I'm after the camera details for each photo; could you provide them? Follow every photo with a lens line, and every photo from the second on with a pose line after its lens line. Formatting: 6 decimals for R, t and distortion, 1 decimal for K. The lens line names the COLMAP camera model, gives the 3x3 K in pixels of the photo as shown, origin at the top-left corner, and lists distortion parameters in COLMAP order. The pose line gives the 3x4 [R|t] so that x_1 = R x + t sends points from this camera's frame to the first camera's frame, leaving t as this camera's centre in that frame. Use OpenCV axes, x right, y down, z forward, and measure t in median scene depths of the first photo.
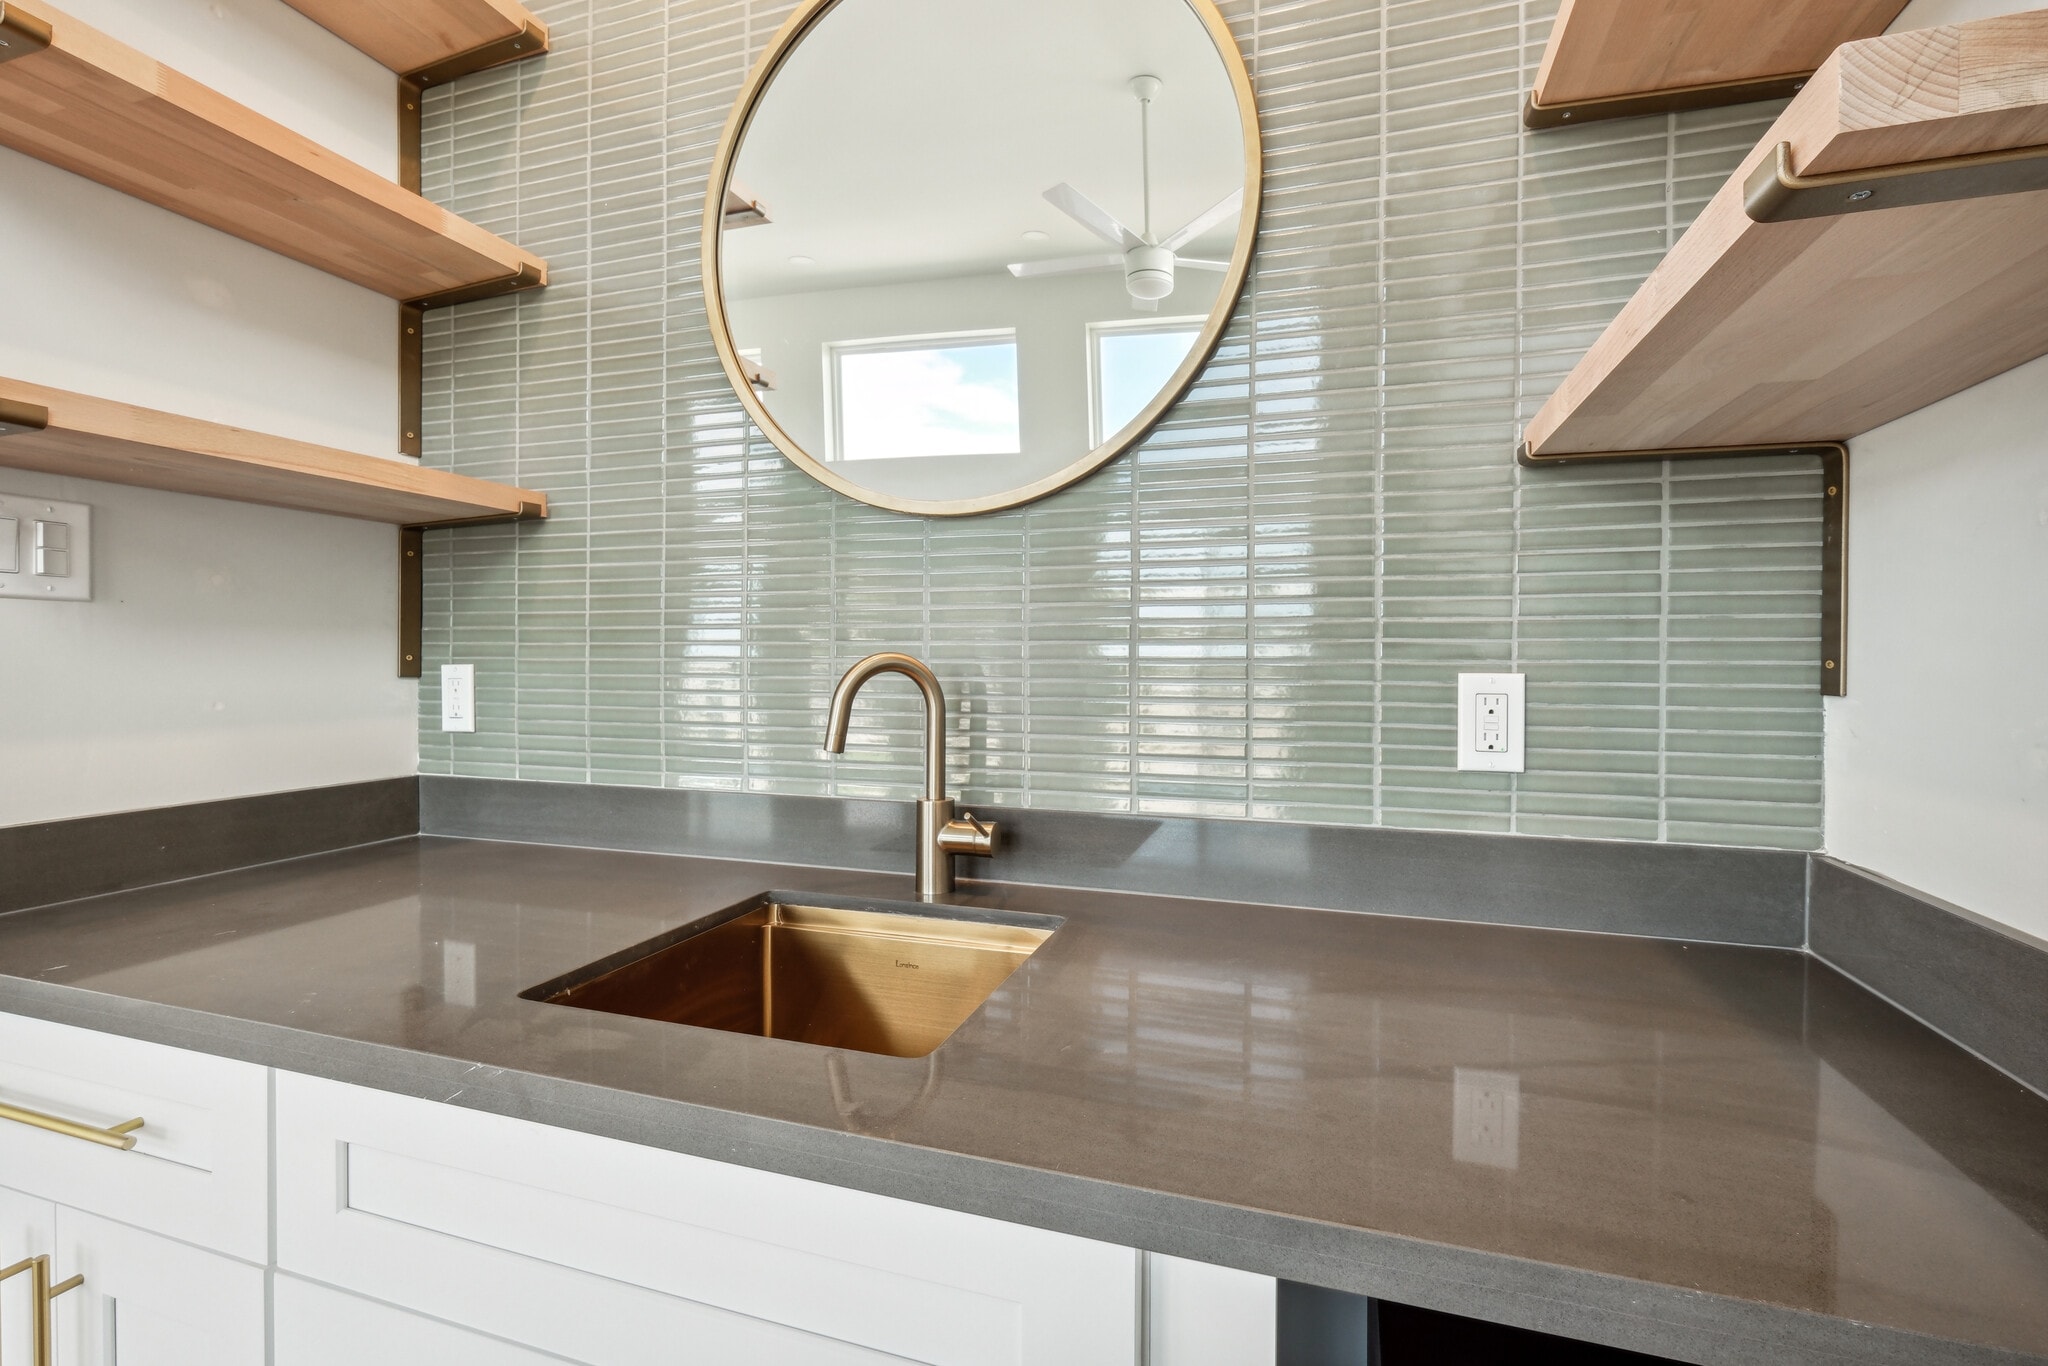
lens RADIAL K [[935.4, 0, 1018.5], [0, 935.4, 690.1], [0, 0, 1]] dist [0.002931, -0.000011]
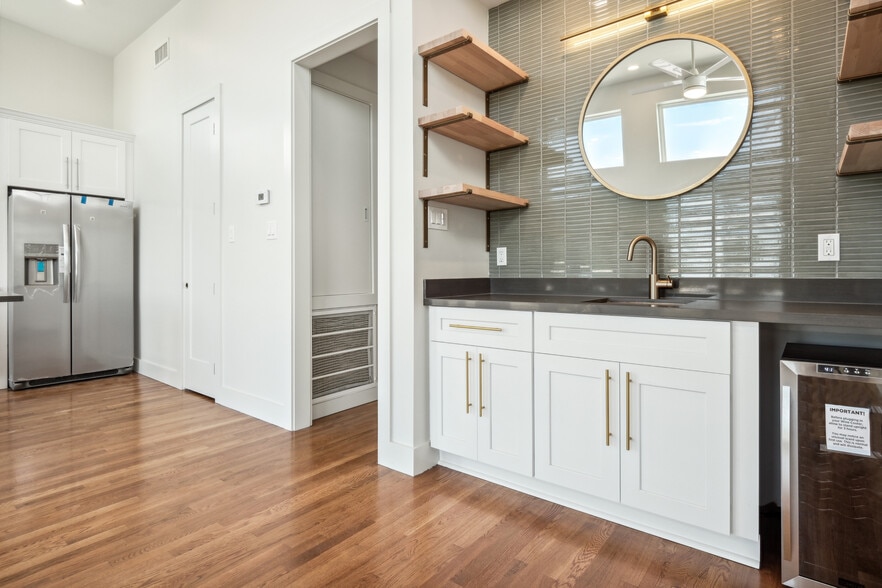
lens RADIAL K [[450.2, 0, 450.4], [0, 450.2, 276.3], [0, 0, 1]] dist [0.001937, -0.003650]
pose [[0.942337, -0.005130, -0.334625, -0.218498], [-0.000055, 0.999880, -0.015484, 0.129376], [0.334664, 0.014610, 0.942224, -0.841862]]
